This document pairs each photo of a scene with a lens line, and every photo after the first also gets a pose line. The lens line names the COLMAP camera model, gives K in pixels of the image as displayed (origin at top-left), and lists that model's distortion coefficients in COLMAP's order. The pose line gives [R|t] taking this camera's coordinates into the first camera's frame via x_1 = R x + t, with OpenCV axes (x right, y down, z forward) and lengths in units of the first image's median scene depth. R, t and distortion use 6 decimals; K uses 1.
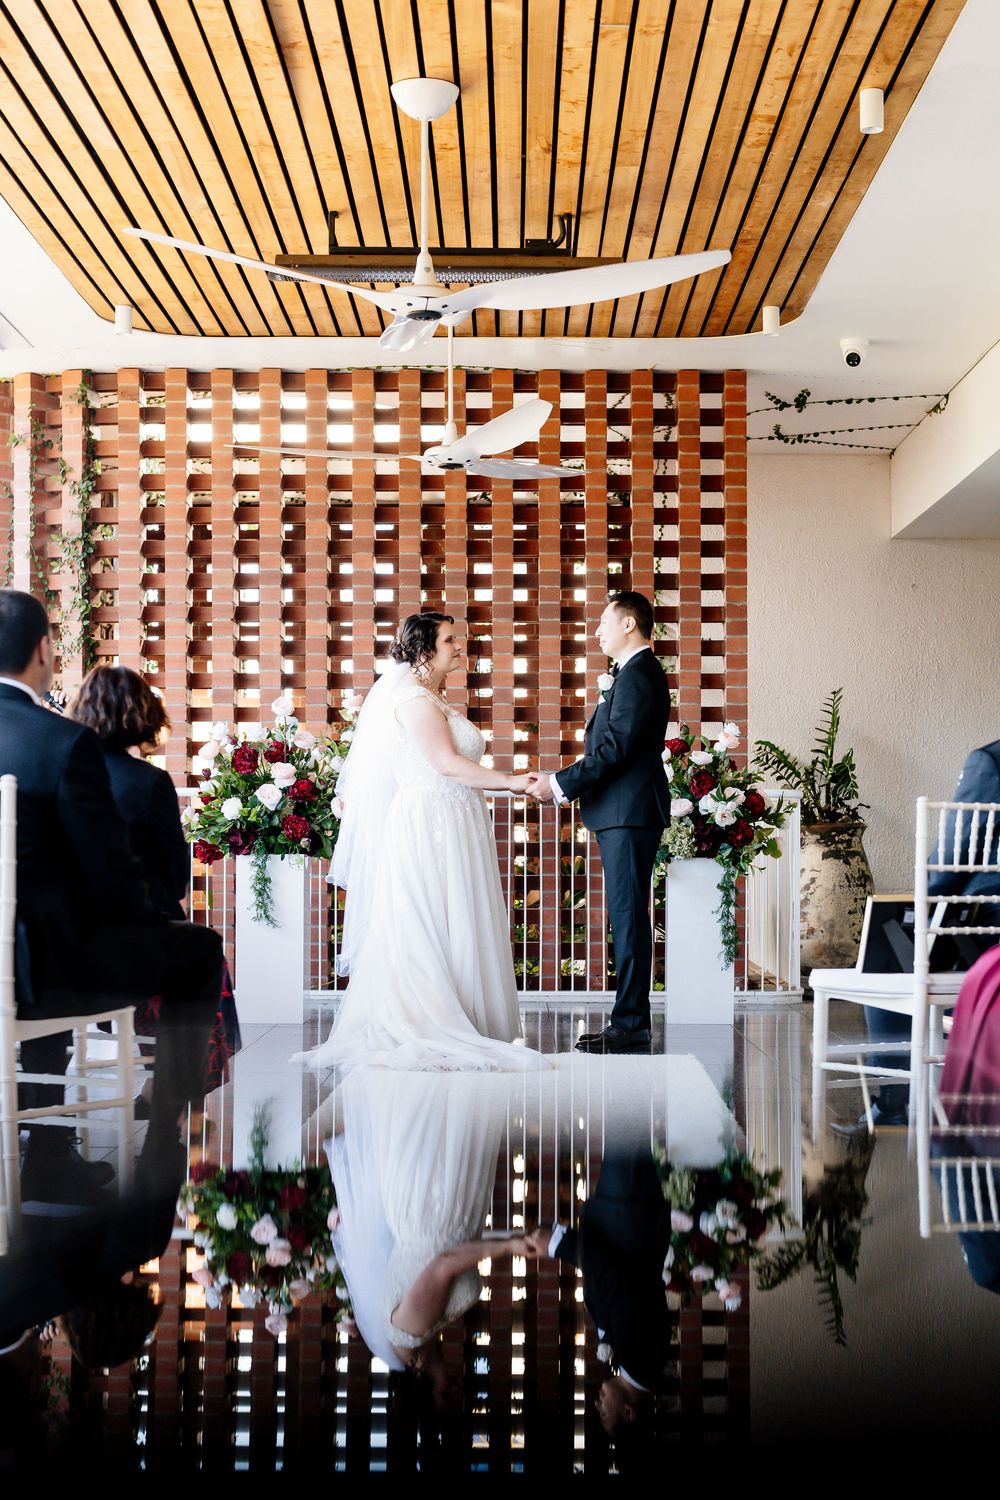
lens RADIAL K [[2297.3, 0, 555.2], [0, 2297.3, 847.6], [0, 0, 1]] dist [0.008459, 0.000000]
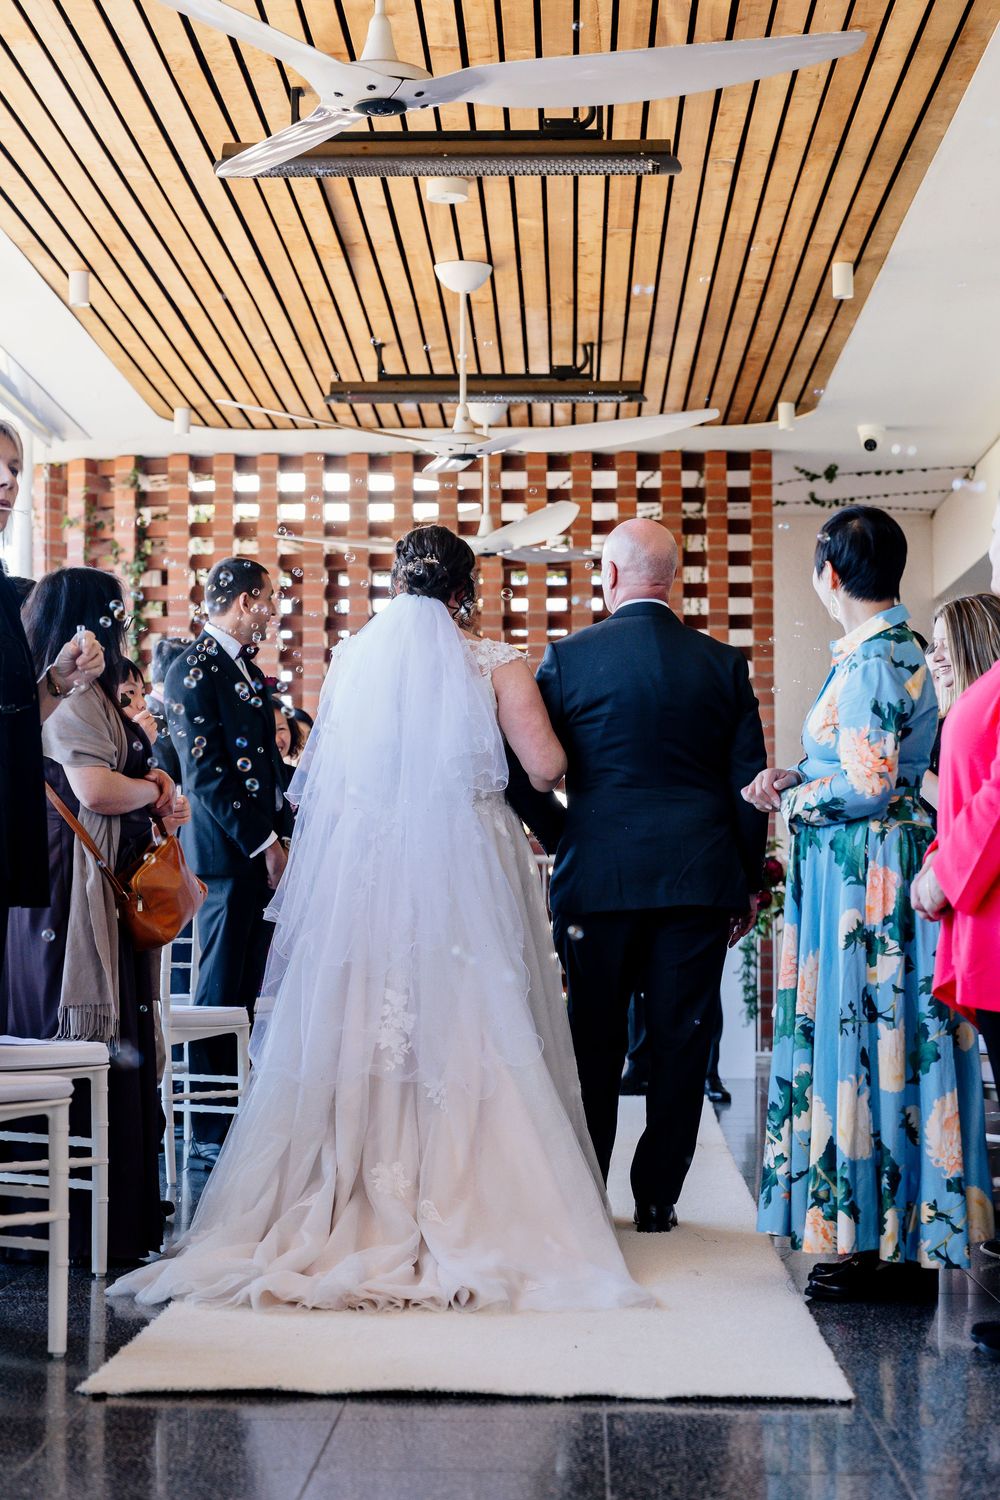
lens RADIAL K [[2905.1, 0, 504.0], [0, 2905.1, 746.3], [0, 0, 1]] dist [0.044020, 0.000000]
pose [[0.999162, -0.004659, -0.040654, 0.016421], [0.002204, 0.998184, -0.060207, 0.004390], [0.040861, 0.060067, 0.997358, -0.327003]]
